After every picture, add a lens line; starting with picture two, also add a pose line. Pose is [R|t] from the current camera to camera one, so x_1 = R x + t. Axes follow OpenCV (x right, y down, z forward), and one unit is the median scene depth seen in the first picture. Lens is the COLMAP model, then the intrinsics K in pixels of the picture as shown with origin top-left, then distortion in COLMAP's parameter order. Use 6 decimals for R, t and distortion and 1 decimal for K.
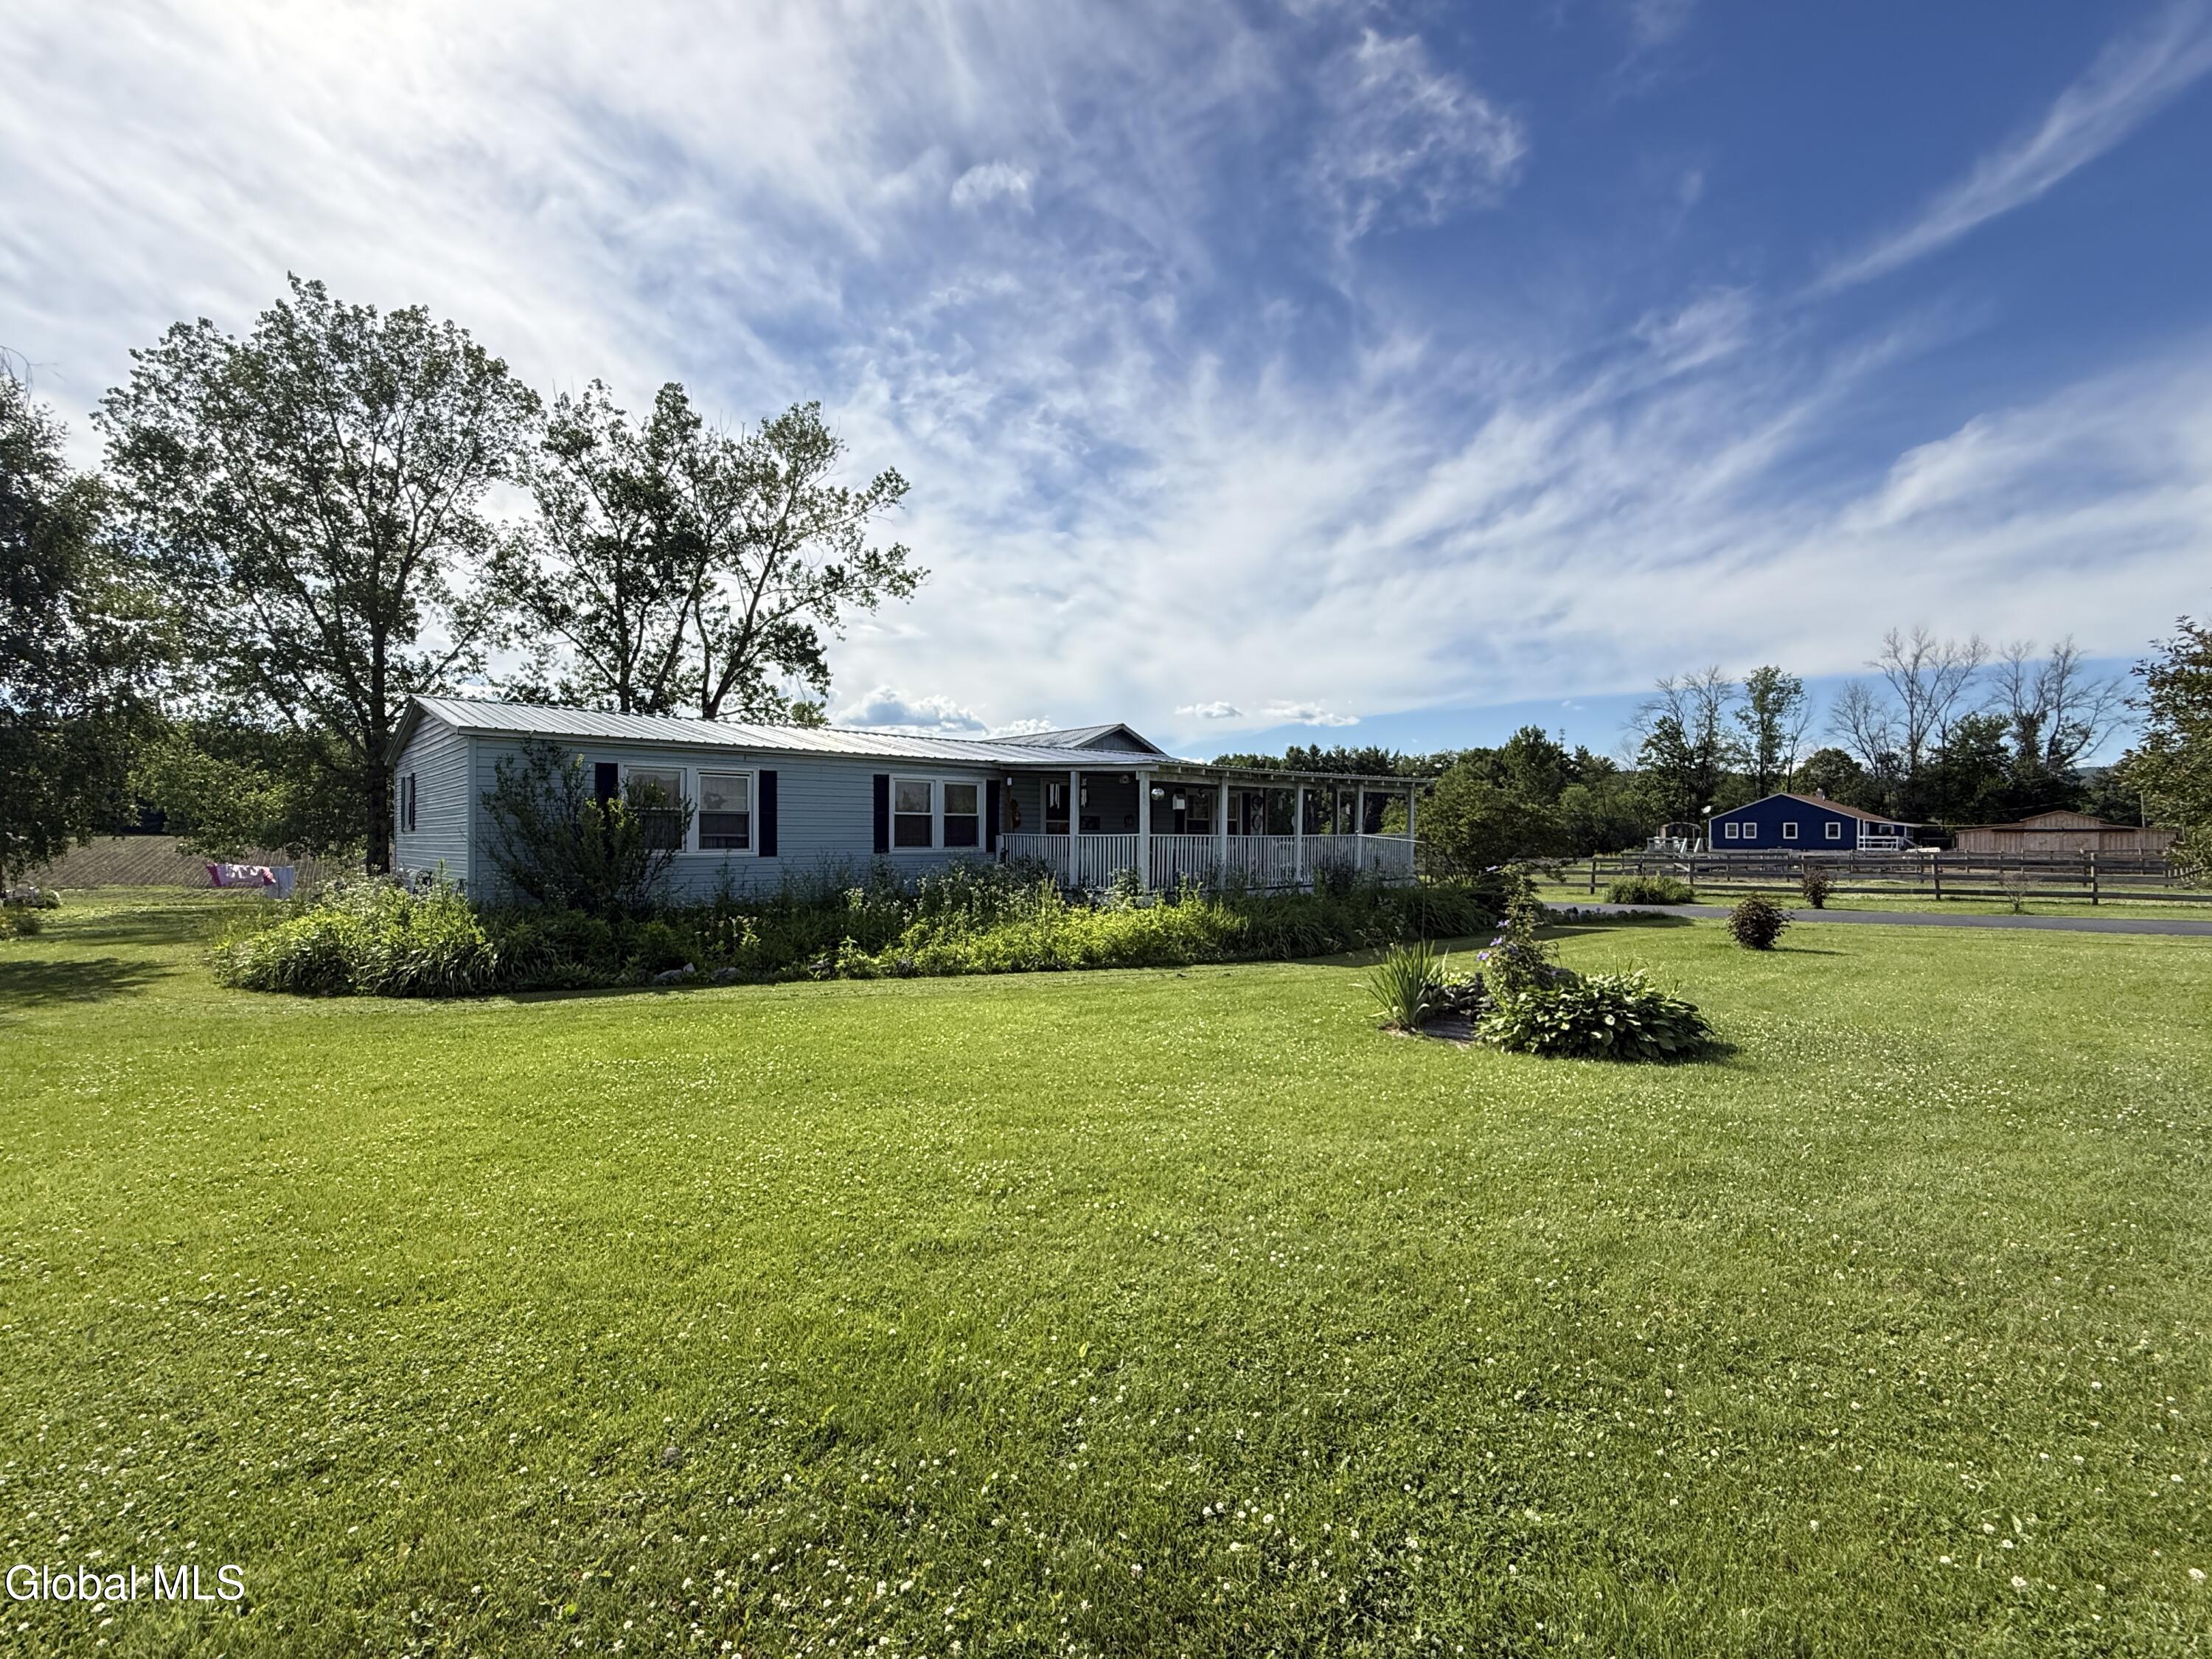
lens RADIAL K [[966.3, 0, 1112.9], [0, 966.3, 812.5], [0, 0, 1]] dist [0.009364, -0.005452]
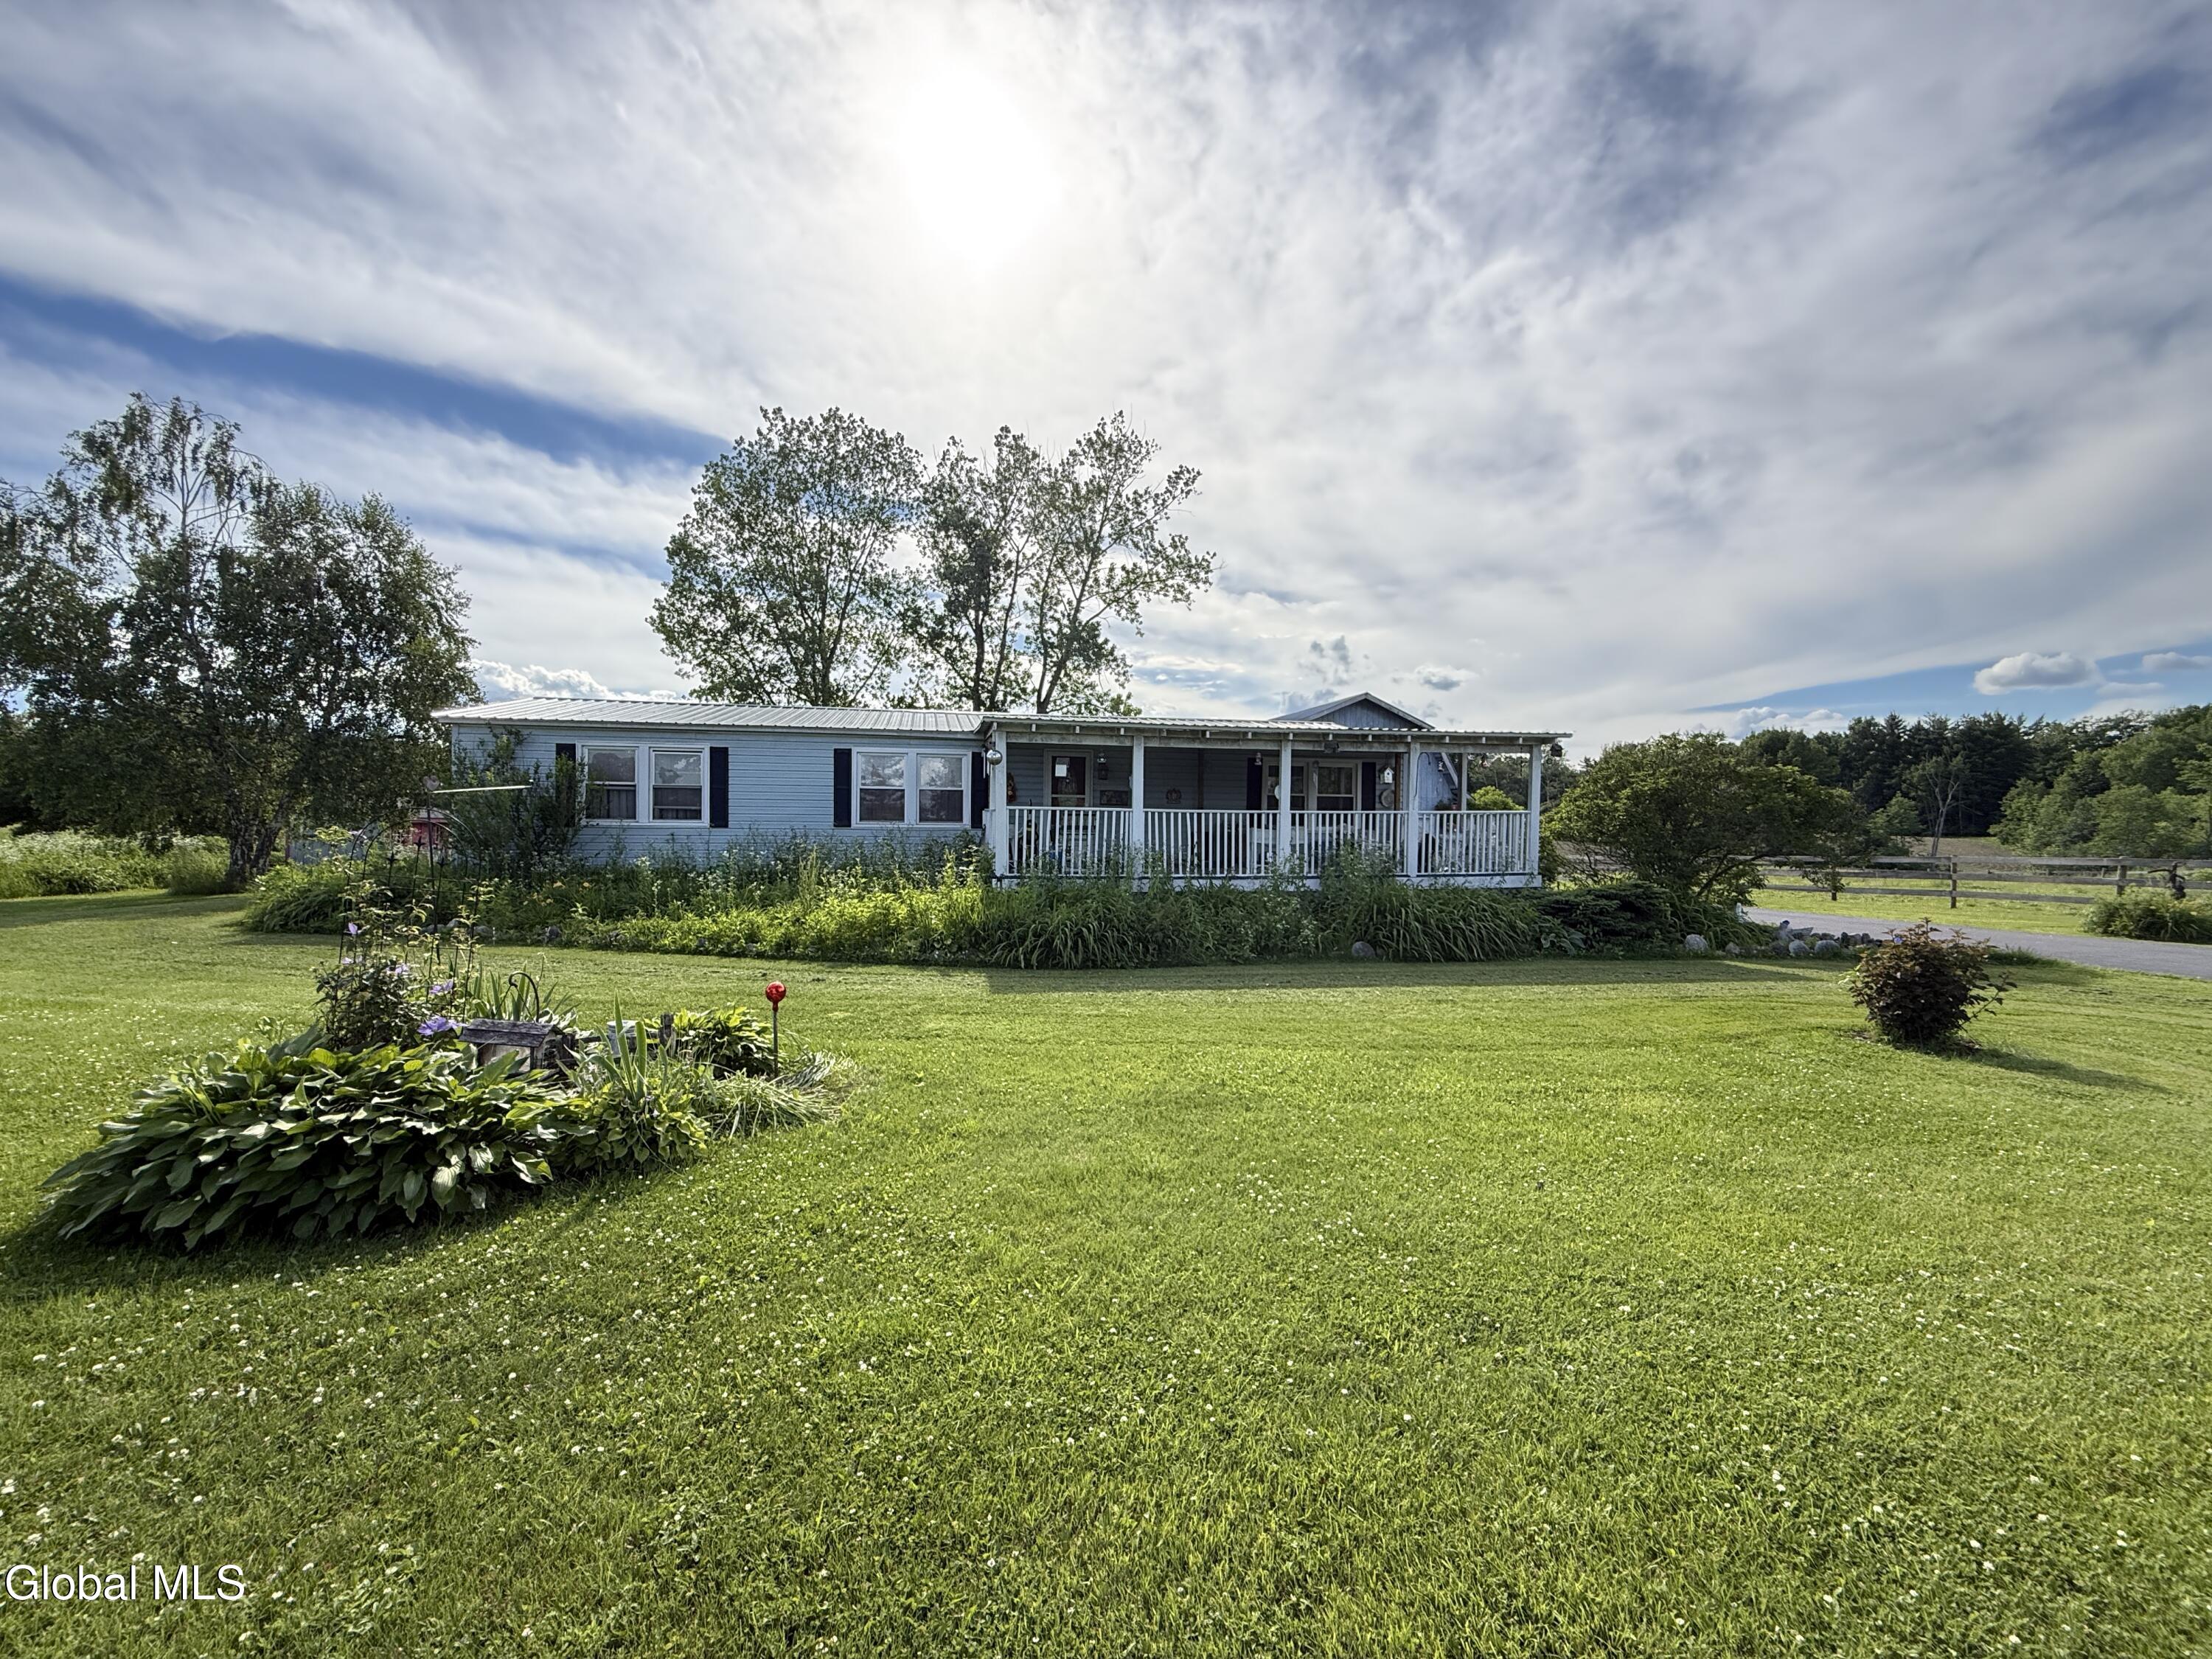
lens RADIAL K [[886.3, 0, 1103.5], [0, 886.3, 808.4], [0, 0, 1]] dist [-0.000145, 0.000868]
pose [[0.851389, 0.000813, -0.524534, 0.211684], [0.002914, 0.999976, 0.006278, 0.008003], [0.524527, -0.006873, 0.851366, 0.159936]]
